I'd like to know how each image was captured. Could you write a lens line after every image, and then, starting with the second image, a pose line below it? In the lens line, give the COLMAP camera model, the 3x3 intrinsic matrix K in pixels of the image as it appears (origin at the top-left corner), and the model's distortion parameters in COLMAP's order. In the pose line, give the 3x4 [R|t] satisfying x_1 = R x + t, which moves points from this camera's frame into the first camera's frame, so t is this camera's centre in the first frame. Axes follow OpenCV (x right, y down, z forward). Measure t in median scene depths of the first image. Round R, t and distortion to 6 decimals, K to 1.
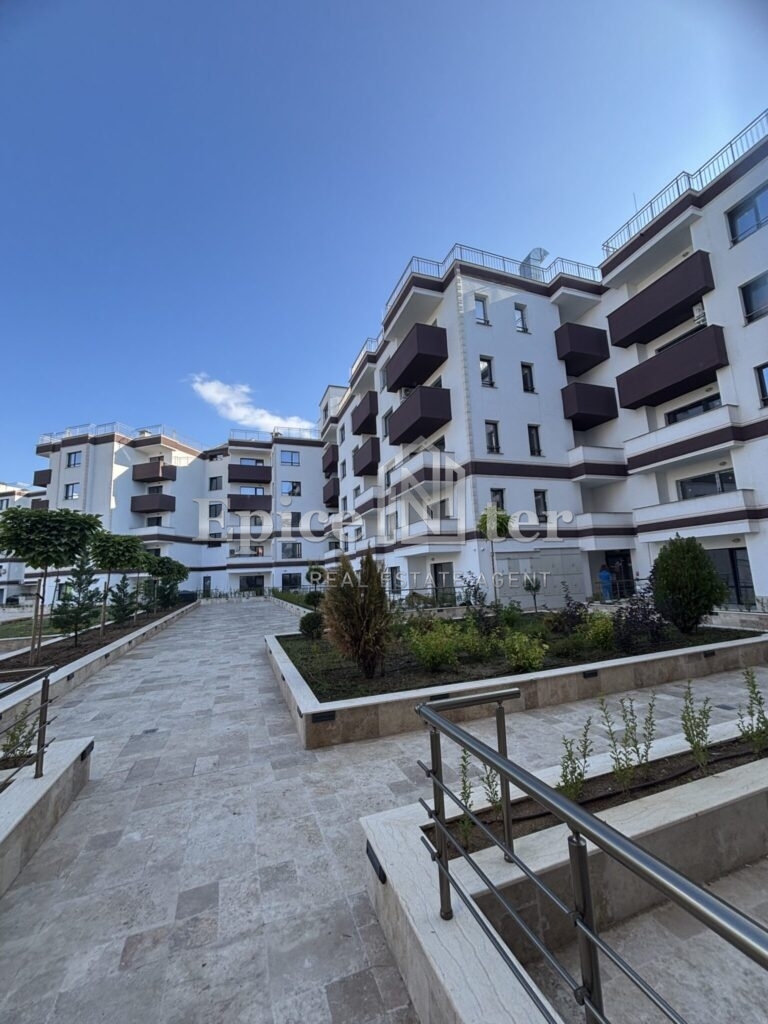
lens RADIAL K [[409.5, 0, 382.6], [0, 409.5, 512.2], [0, 0, 1]] dist [0.003400, -0.000237]
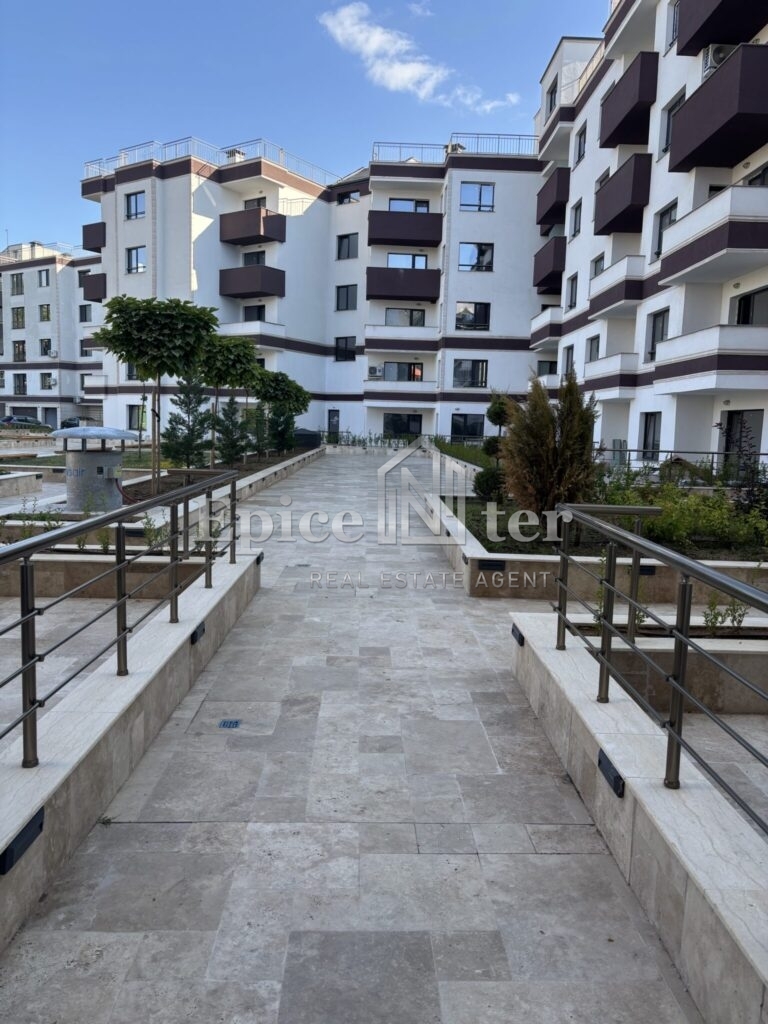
lens RADIAL K [[767.2, 0, 385.7], [0, 767.2, 515.3], [0, 0, 1]] dist [0.048209, -0.025527]
pose [[0.945535, 0.107445, -0.307278, 0.040867], [-0.020756, 0.961935, 0.272488, -0.013371], [0.324859, -0.251269, 0.911773, -0.163483]]
